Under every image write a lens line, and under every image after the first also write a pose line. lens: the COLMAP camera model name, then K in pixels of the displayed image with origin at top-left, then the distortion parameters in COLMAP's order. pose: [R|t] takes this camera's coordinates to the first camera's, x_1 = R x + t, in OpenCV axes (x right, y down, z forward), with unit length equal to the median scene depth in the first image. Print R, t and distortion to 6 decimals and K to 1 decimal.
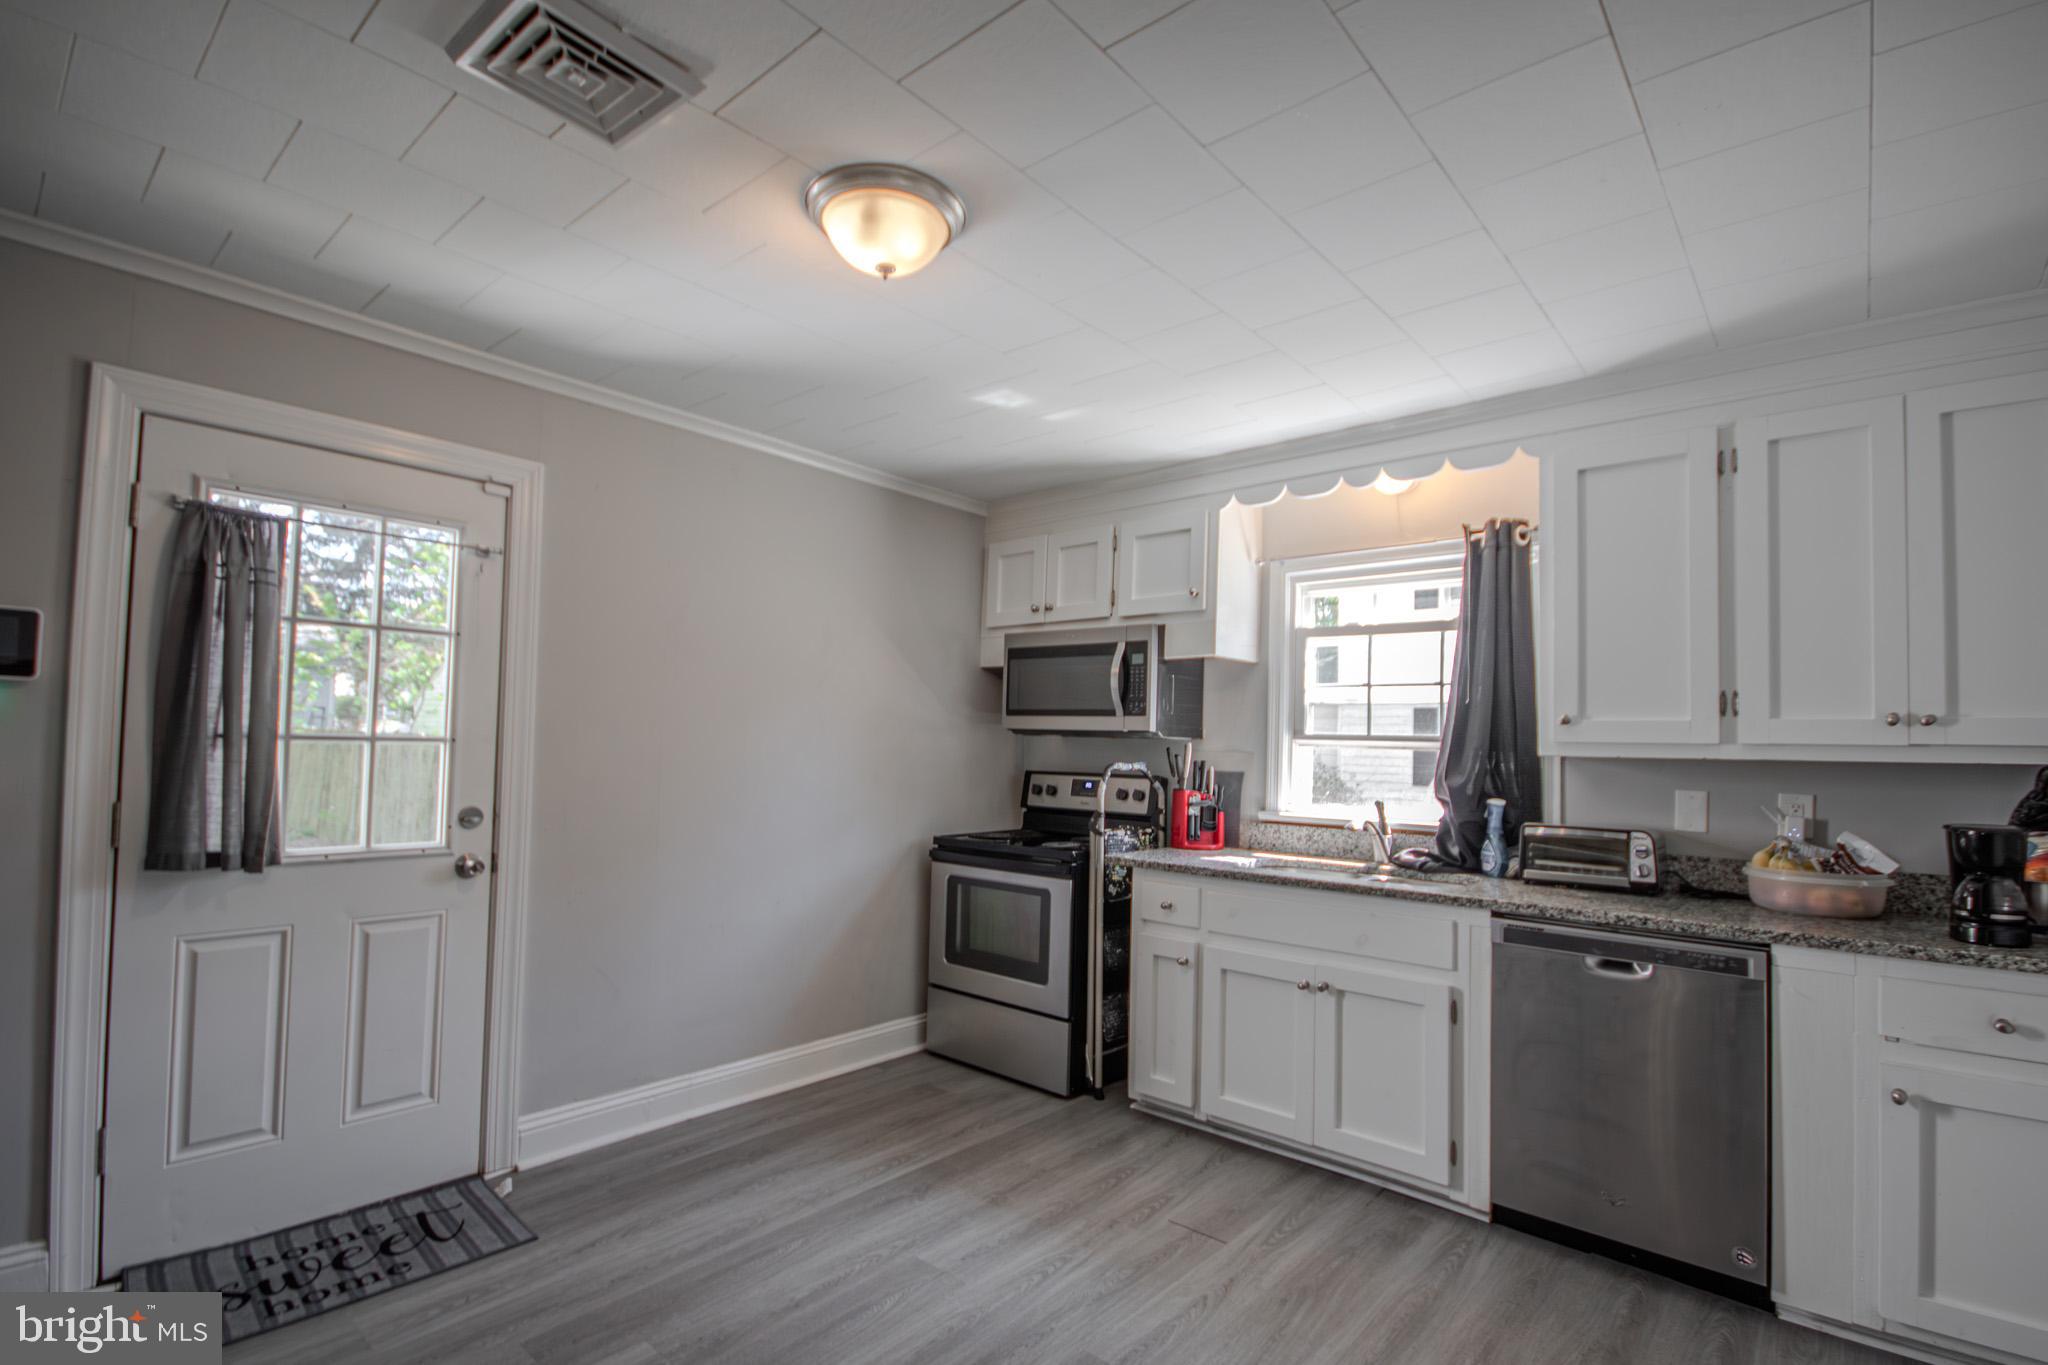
lens RADIAL K [[963.7, 0, 1034.1], [0, 963.7, 700.8], [0, 0, 1]] dist [0.000282, -0.000009]
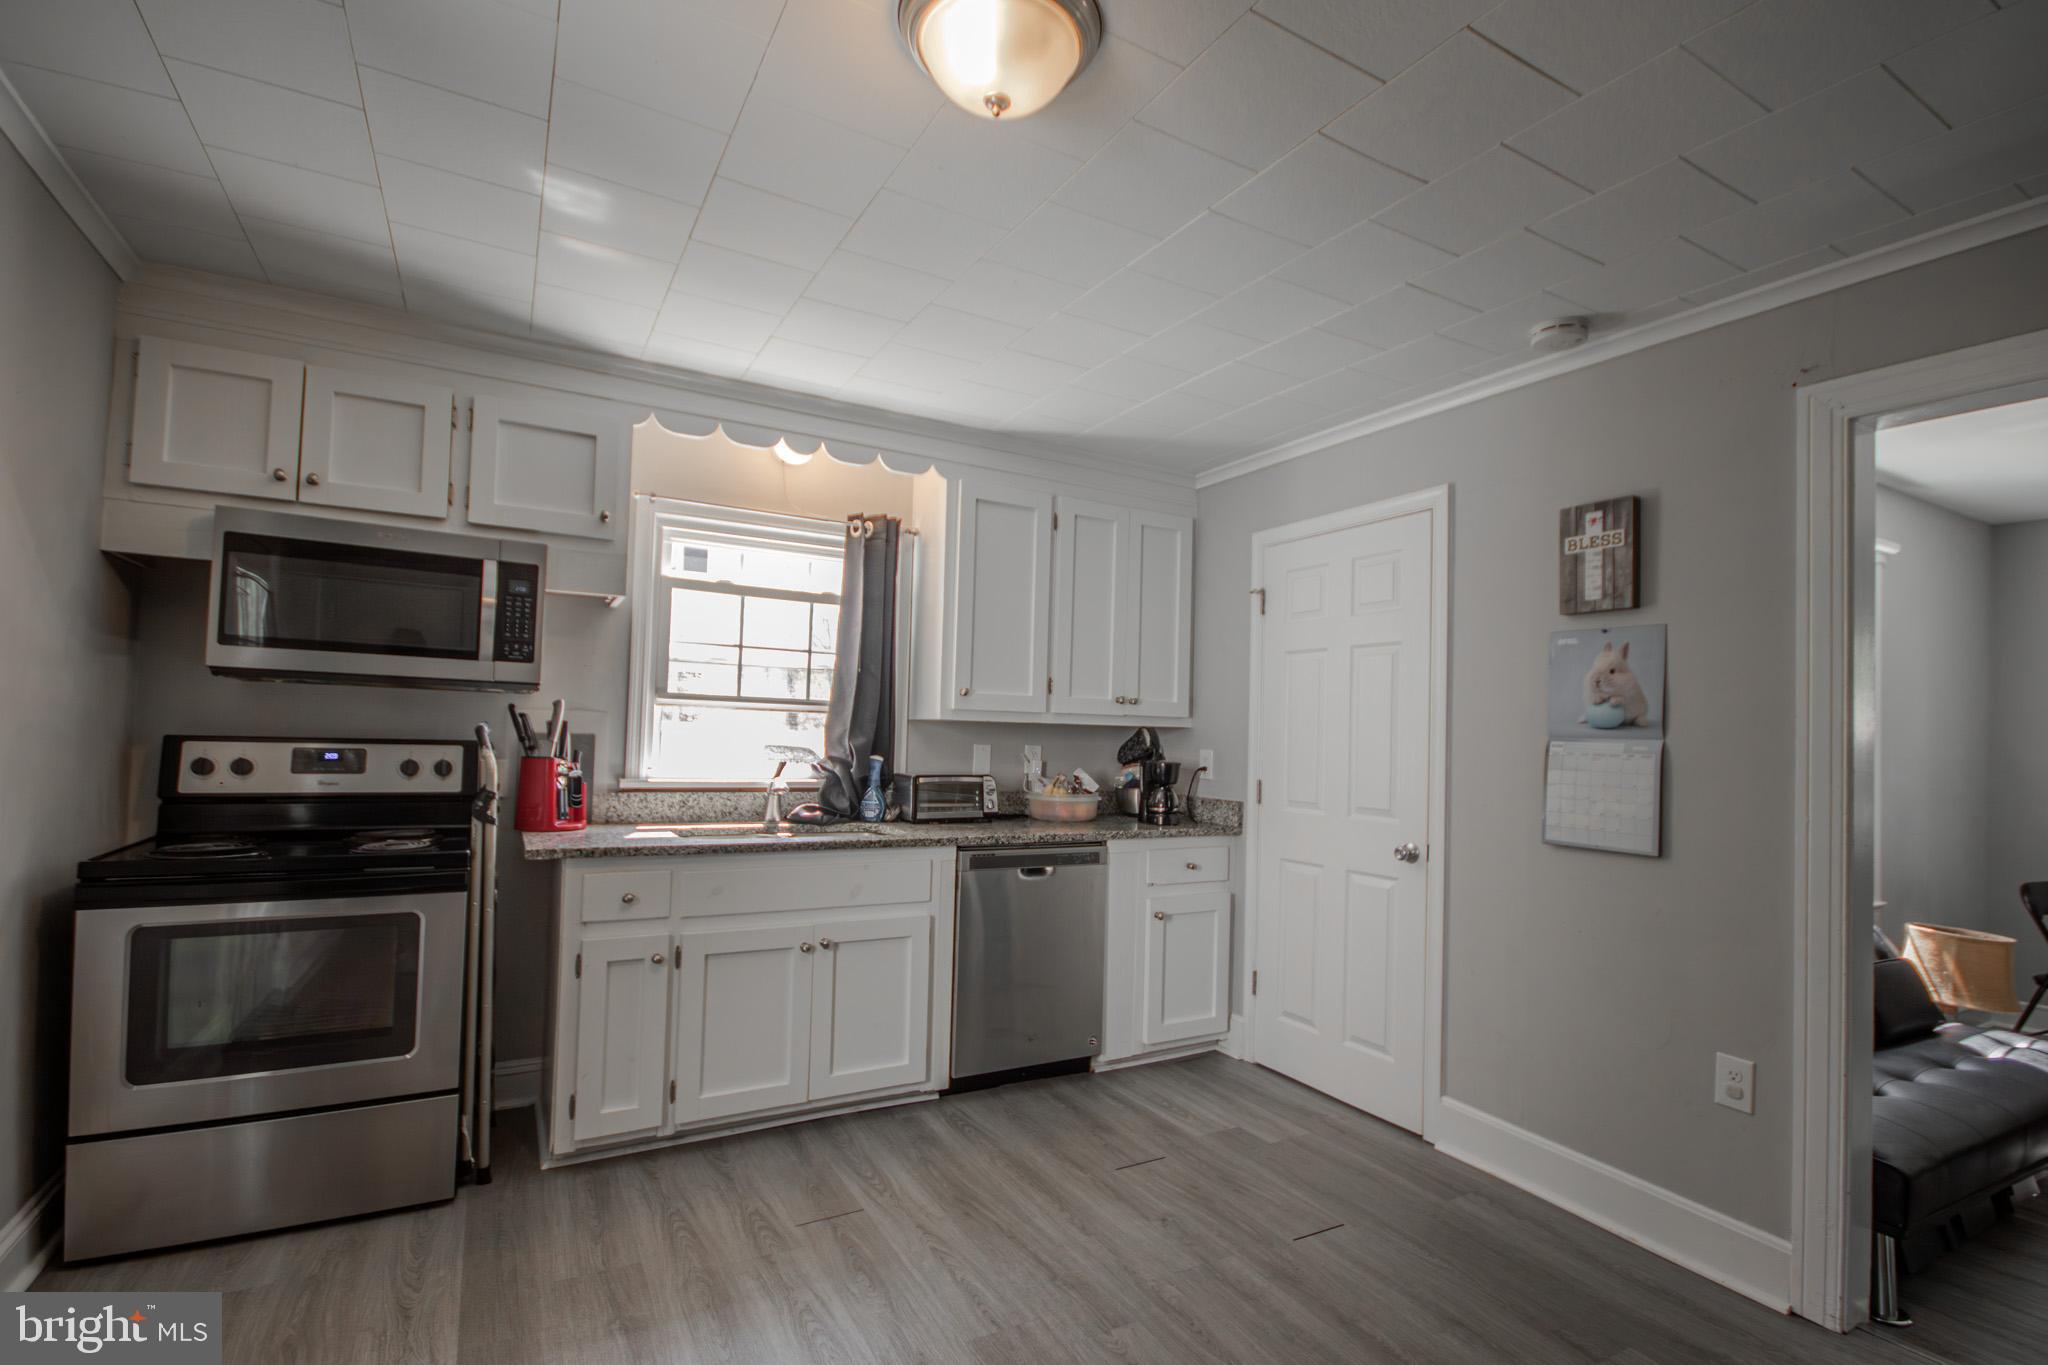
lens RADIAL K [[963.7, 0, 1034.1], [0, 963.7, 700.8], [0, 0, 1]] dist [0.000282, -0.000009]
pose [[0.320324, 0.016973, 0.947156, -0.620968], [-0.069734, 0.997549, 0.005708, 0.016843], [-0.944738, -0.067877, 0.320722, 0.487987]]
